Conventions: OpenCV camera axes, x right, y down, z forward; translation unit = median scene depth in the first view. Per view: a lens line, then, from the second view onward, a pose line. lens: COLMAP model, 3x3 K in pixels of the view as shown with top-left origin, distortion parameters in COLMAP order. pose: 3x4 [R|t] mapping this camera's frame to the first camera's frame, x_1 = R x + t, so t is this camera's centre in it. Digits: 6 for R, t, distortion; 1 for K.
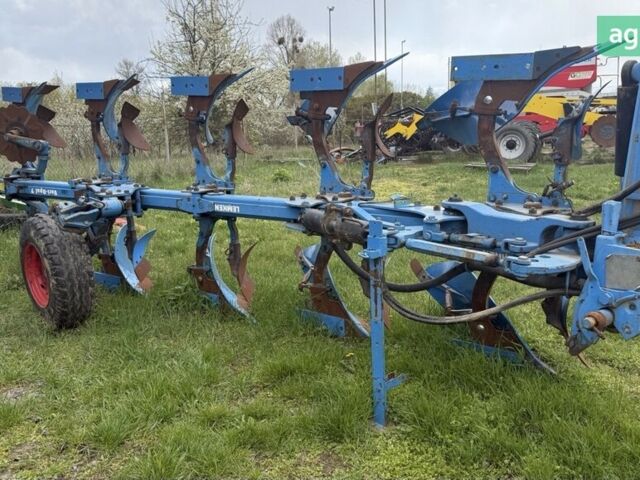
lens RADIAL K [[605.4, 0, 313.7], [0, 605.4, 243.8], [0, 0, 1]] dist [0.180503, -0.366767]
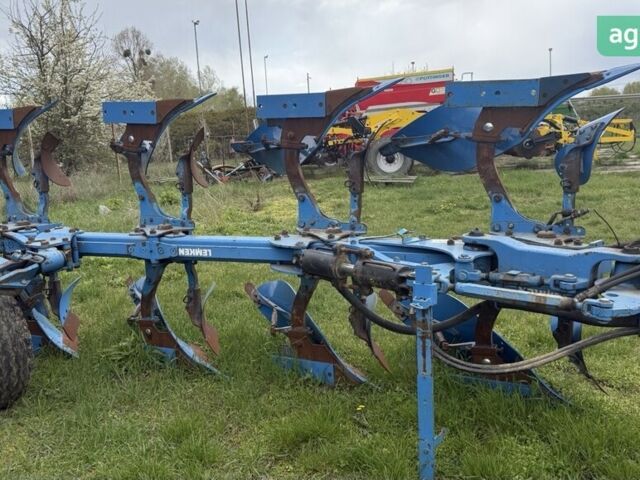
lens RADIAL K [[605.4, 0, 313.7], [0, 605.4, 243.8], [0, 0, 1]] dist [0.180503, -0.366767]
pose [[0.971427, -0.063560, 0.228670, -0.173974], [0.068081, 0.997609, -0.011926, -0.047522], [-0.227365, 0.027154, 0.973431, 0.106076]]
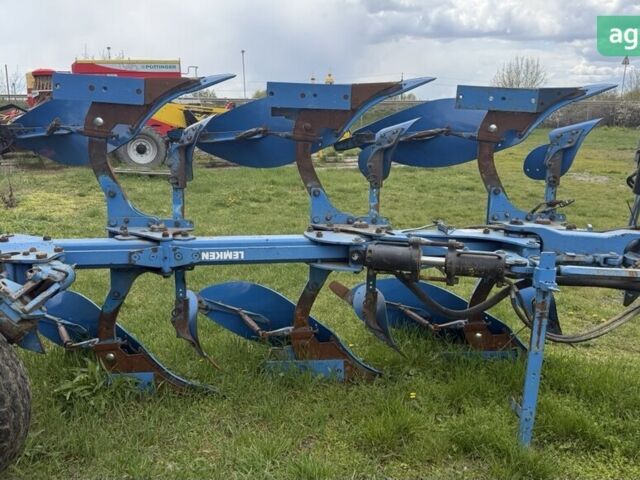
lens RADIAL K [[605.4, 0, 313.7], [0, 605.4, 243.8], [0, 0, 1]] dist [0.180503, -0.366767]
pose [[0.714726, -0.113517, 0.690131, -0.581957], [0.110234, 0.992691, 0.049121, -0.096768], [-0.690663, 0.040968, 0.722015, 0.358805]]
